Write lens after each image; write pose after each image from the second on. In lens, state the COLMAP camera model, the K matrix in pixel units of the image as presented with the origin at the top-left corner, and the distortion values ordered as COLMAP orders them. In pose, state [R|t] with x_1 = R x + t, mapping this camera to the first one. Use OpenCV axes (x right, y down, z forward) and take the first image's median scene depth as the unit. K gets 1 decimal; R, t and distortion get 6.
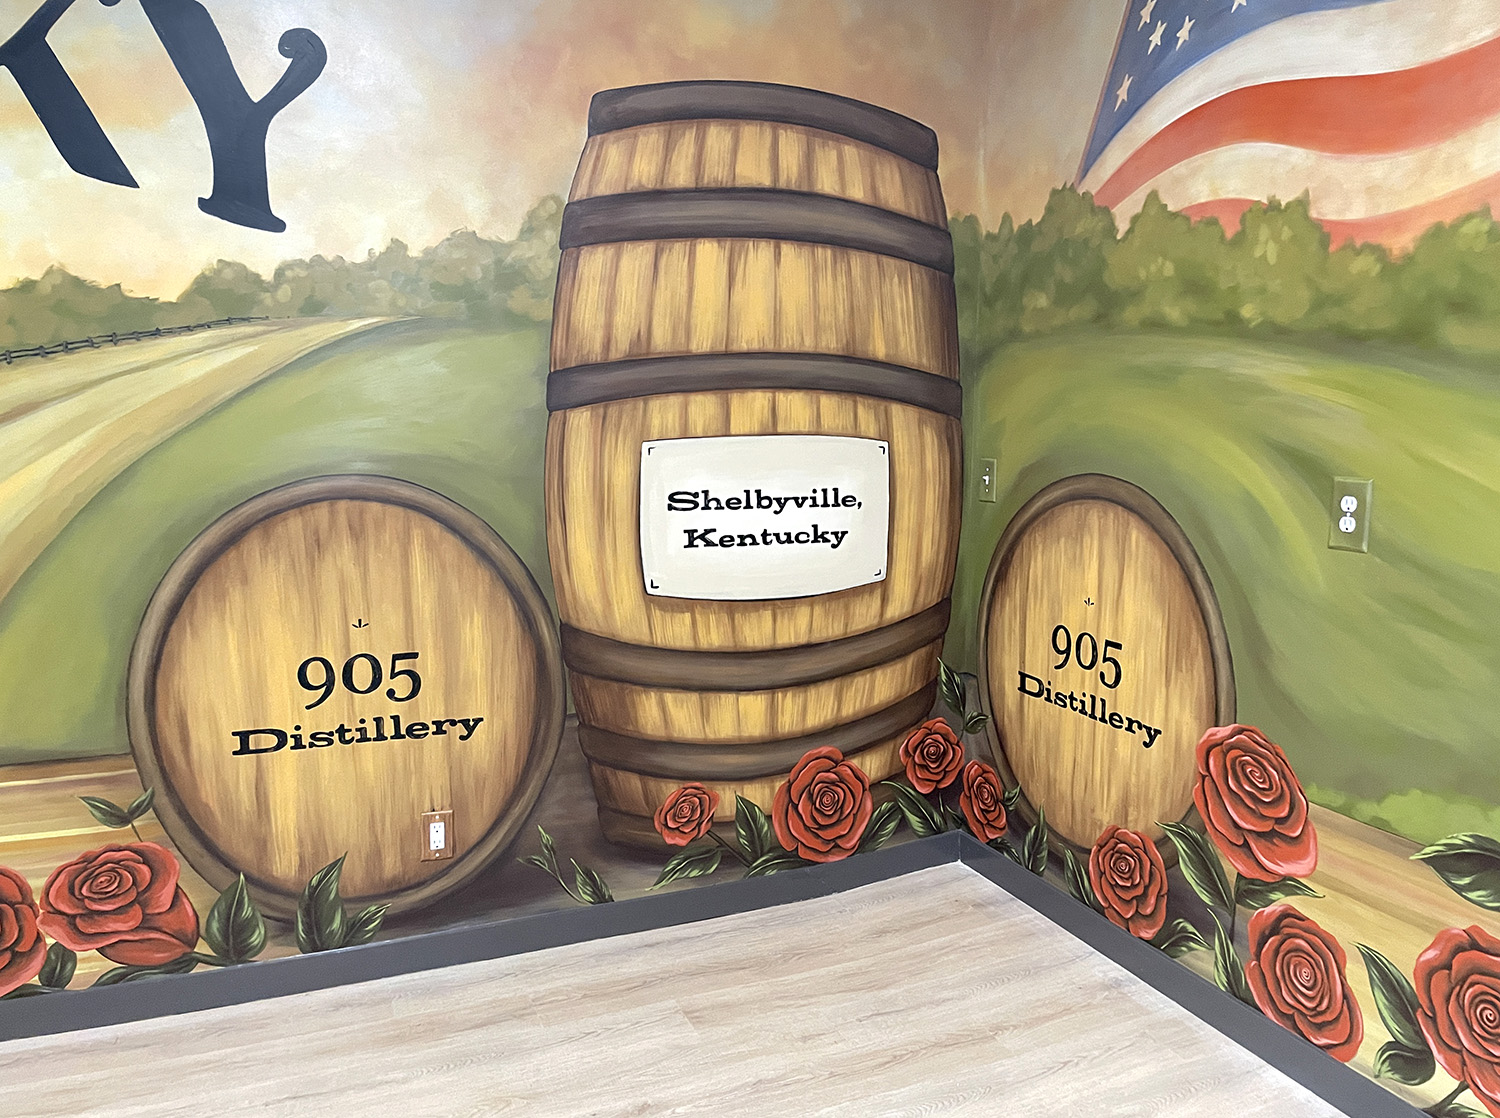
lens RADIAL K [[1174.7, 0, 750.9], [0, 1174.7, 570.4], [0, 0, 1]] dist [0.102127, -0.131236]
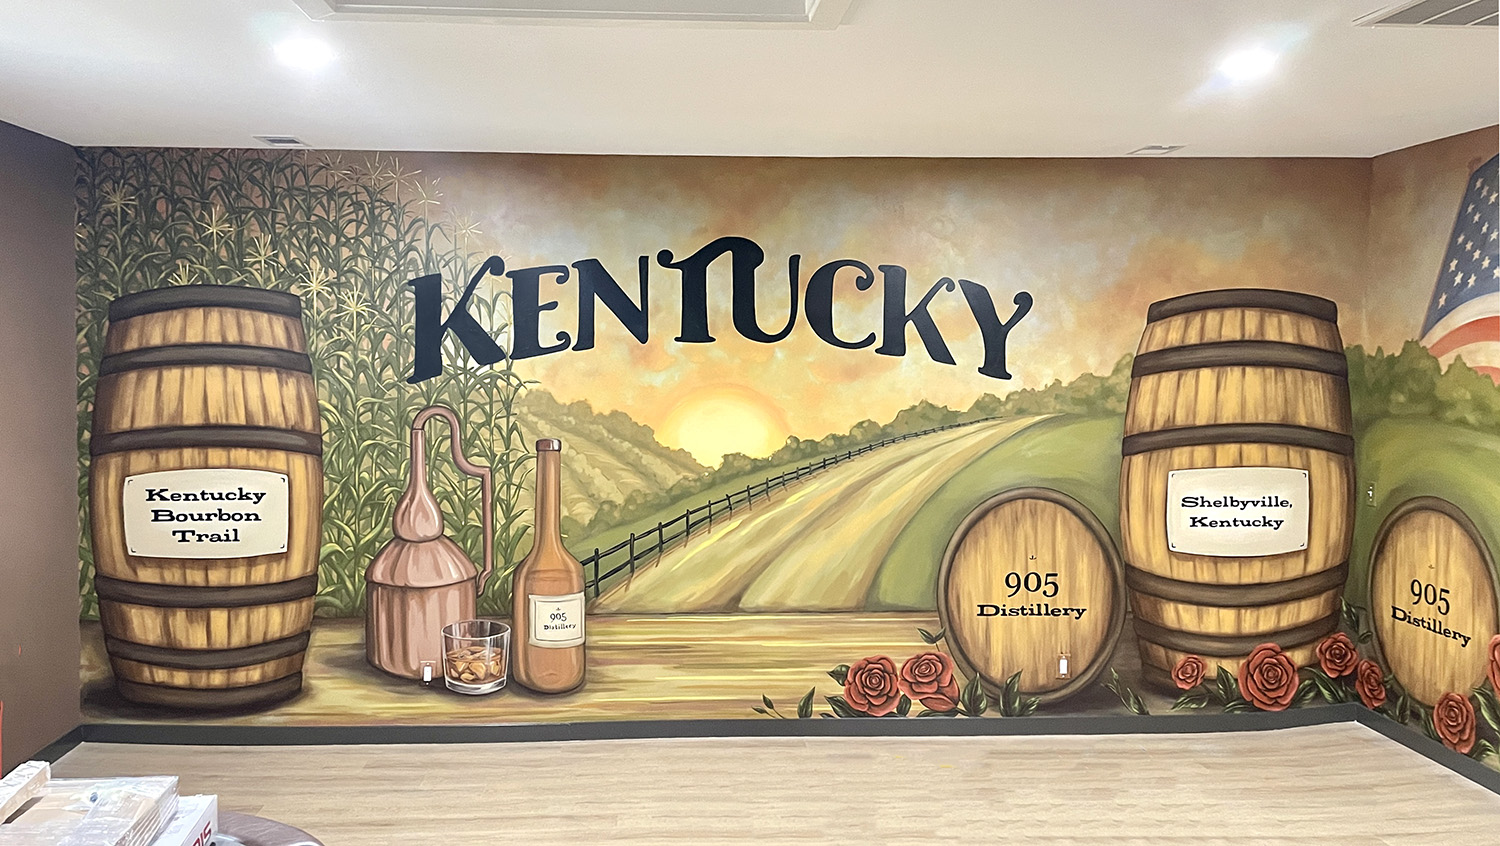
lens RADIAL K [[1221.1, 0, 752.1], [0, 1221.1, 395.8], [0, 0, 1]] dist [0.077781, -0.097911]
pose [[0.957652, 0.009956, -0.287756, -0.165368], [-0.038934, 0.994701, -0.095156, -0.012811], [0.285284, 0.102330, 0.952965, -1.120898]]
